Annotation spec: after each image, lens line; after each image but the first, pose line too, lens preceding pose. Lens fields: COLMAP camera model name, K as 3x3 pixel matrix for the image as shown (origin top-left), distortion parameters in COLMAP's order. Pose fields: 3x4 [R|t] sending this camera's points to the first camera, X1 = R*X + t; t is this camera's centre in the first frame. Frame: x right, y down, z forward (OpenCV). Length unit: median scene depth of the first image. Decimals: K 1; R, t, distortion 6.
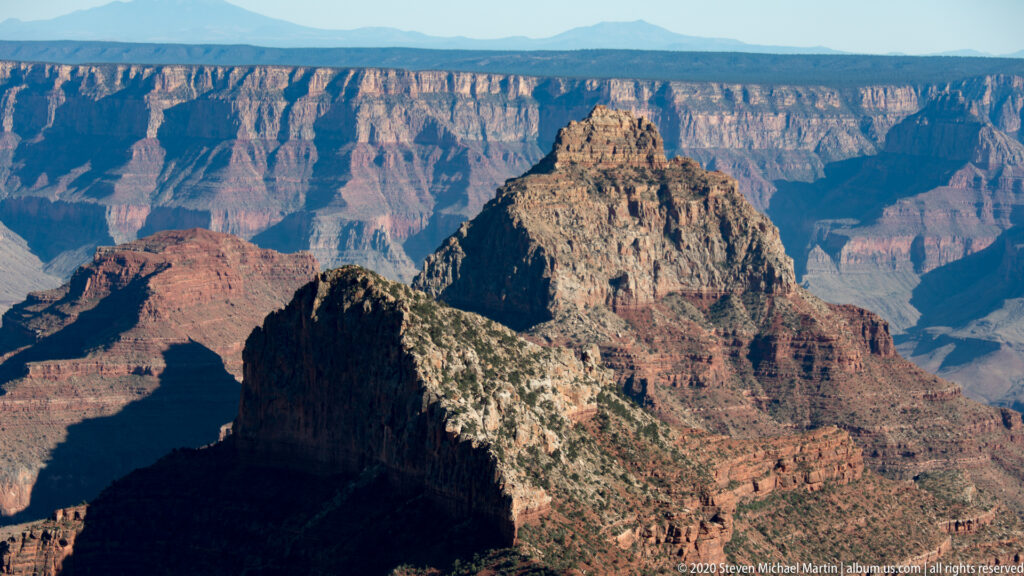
lens RADIAL K [[2568.5, 0, 510.4], [0, 2568.5, 288.7], [0, 0, 1]] dist [-0.031872, 0.000000]
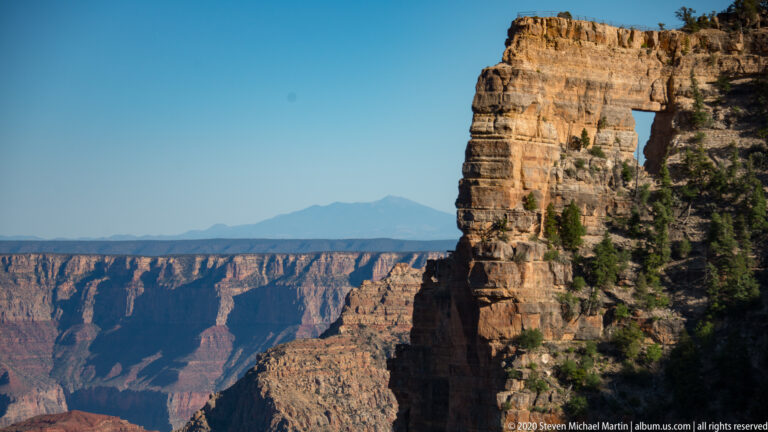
lens RADIAL K [[2358.8, 0, 381.7], [0, 2358.8, 249.0], [0, 0, 1]] dist [1.211034, 0.000000]
pose [[0.986536, -0.026338, -0.161407, 0.076635], [0.011009, 0.995403, -0.095139, 0.001714], [0.163171, 0.092081, 0.982291, 0.079349]]
